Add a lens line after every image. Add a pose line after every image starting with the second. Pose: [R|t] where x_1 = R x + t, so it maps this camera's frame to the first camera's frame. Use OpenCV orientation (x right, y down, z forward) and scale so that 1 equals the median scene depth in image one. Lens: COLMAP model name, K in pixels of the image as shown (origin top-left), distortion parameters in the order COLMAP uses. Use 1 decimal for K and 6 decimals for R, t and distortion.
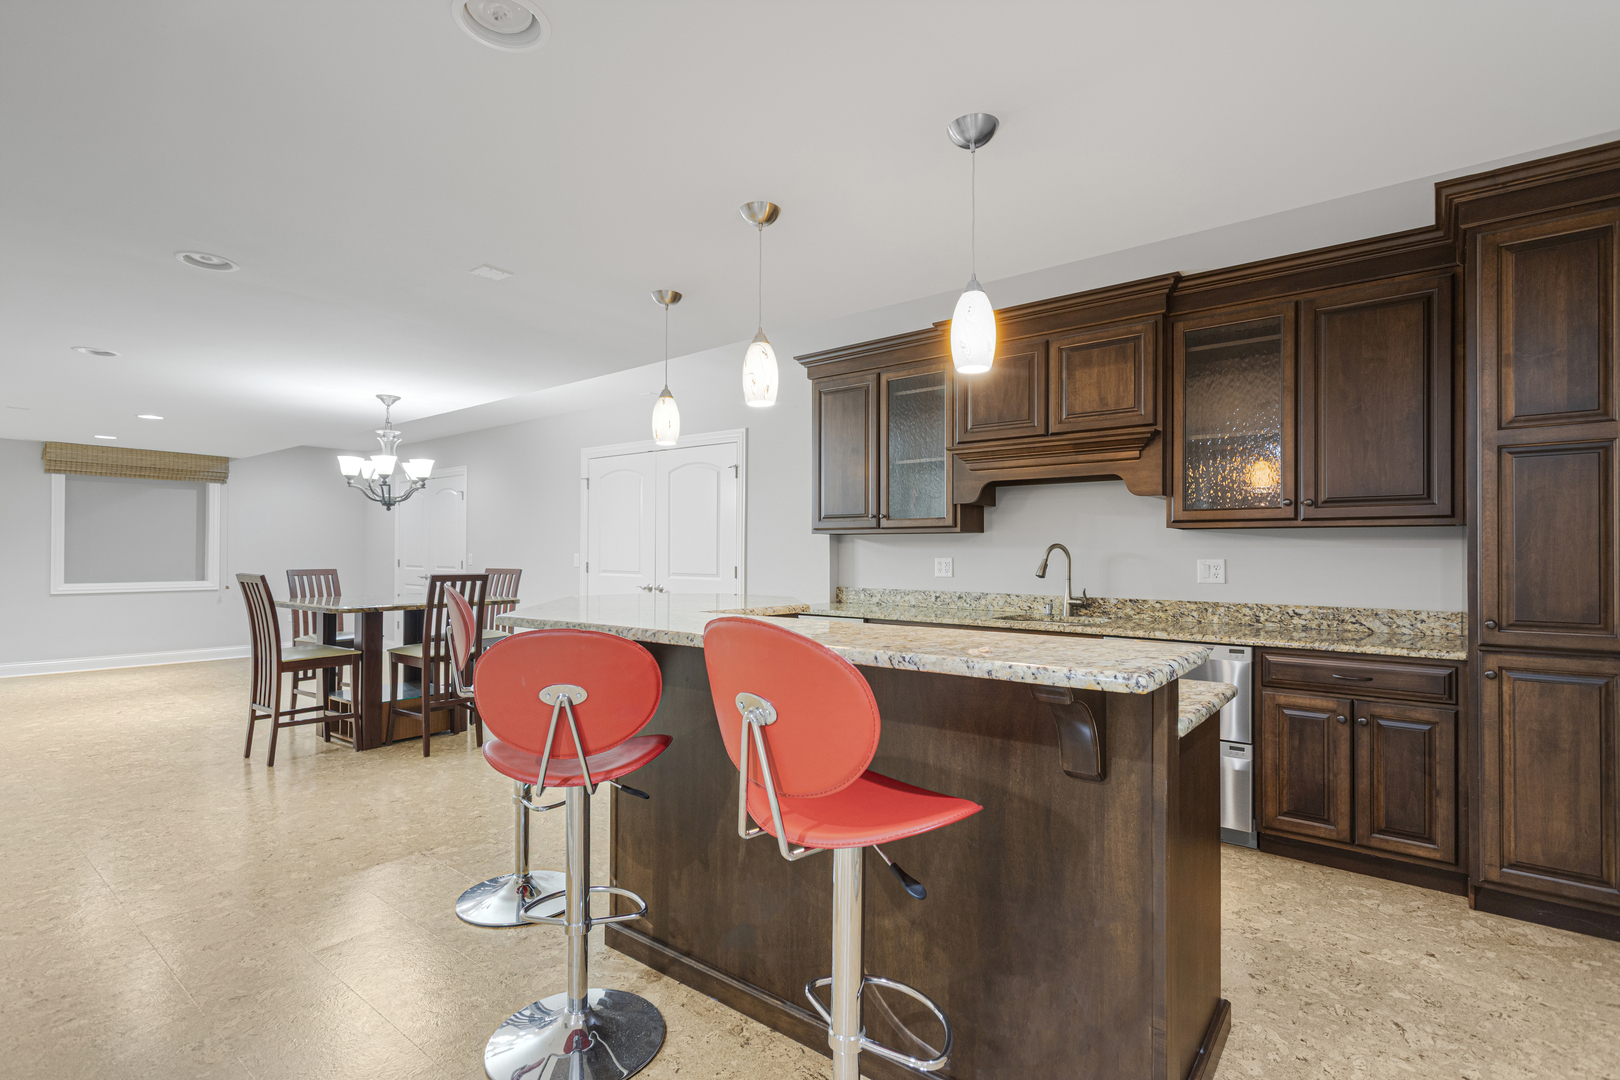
lens RADIAL K [[765.1, 0, 803.9], [0, 765.1, 545.2], [0, 0, 1]] dist [-0.003107, 0.000386]
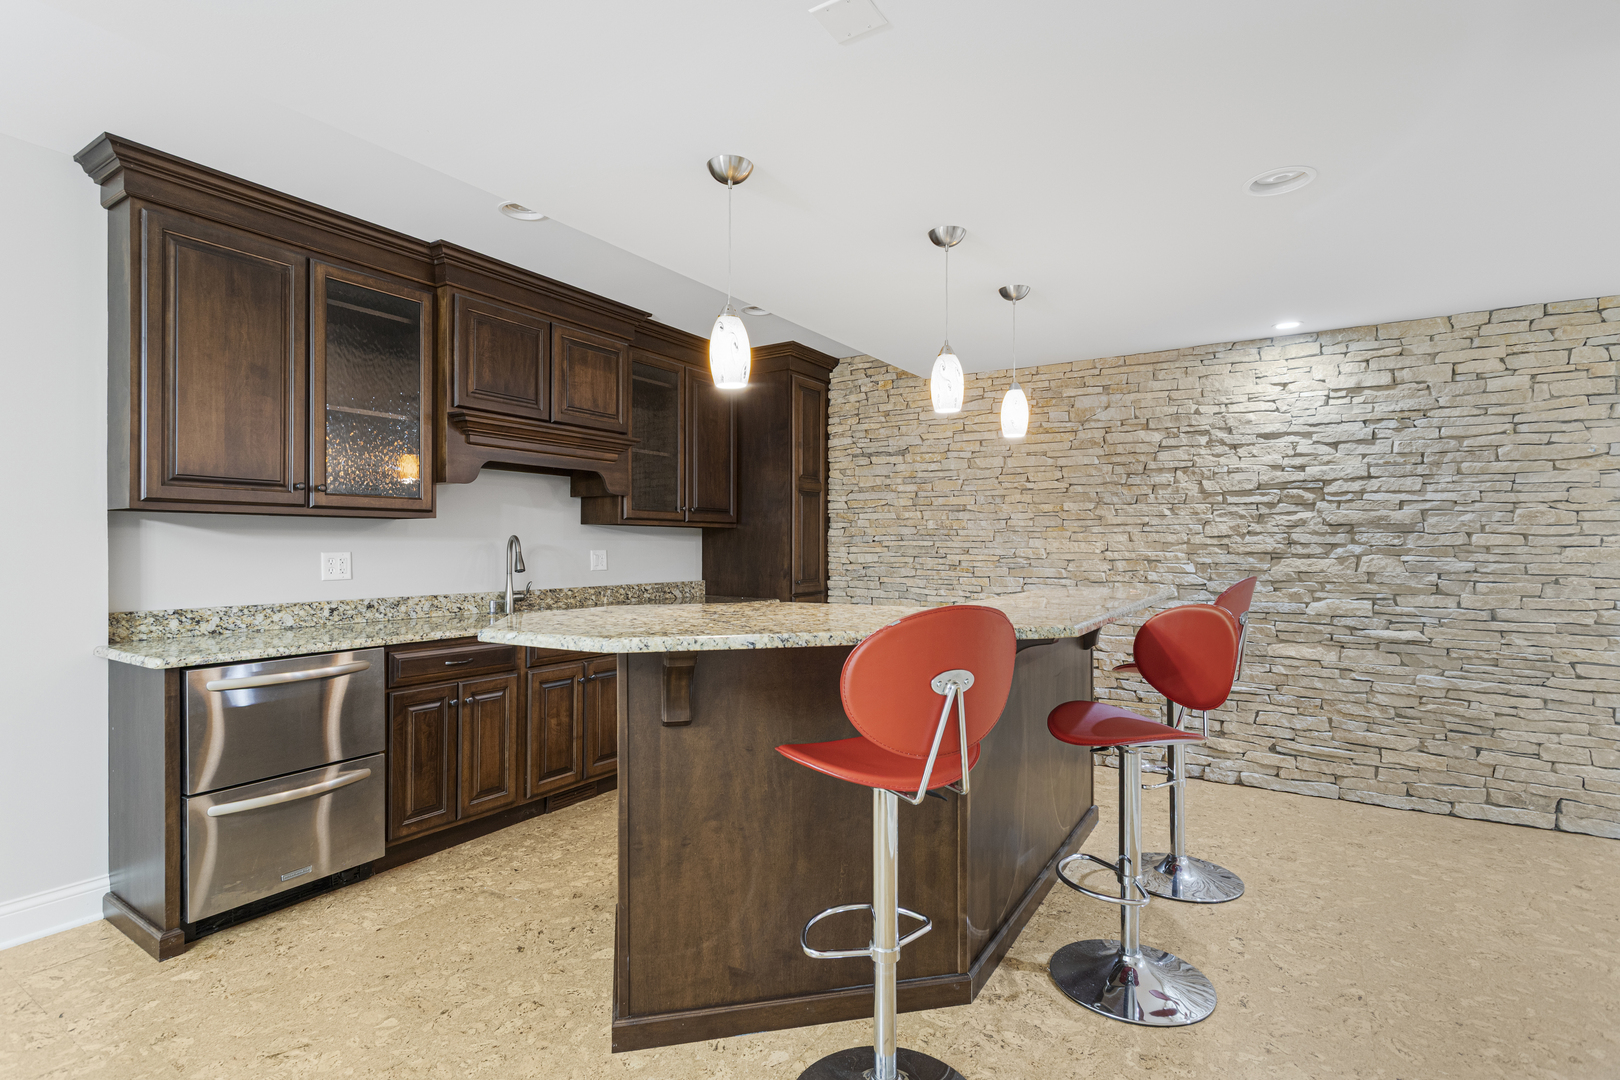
lens RADIAL K [[765.1, 0, 803.9], [0, 765.1, 545.2], [0, 0, 1]] dist [-0.003107, 0.000386]
pose [[-0.093401, -0.000106, 0.995629, -0.596923], [-0.006477, 0.999979, -0.000501, 0.007953], [-0.995607, -0.006495, -0.093400, 0.694988]]
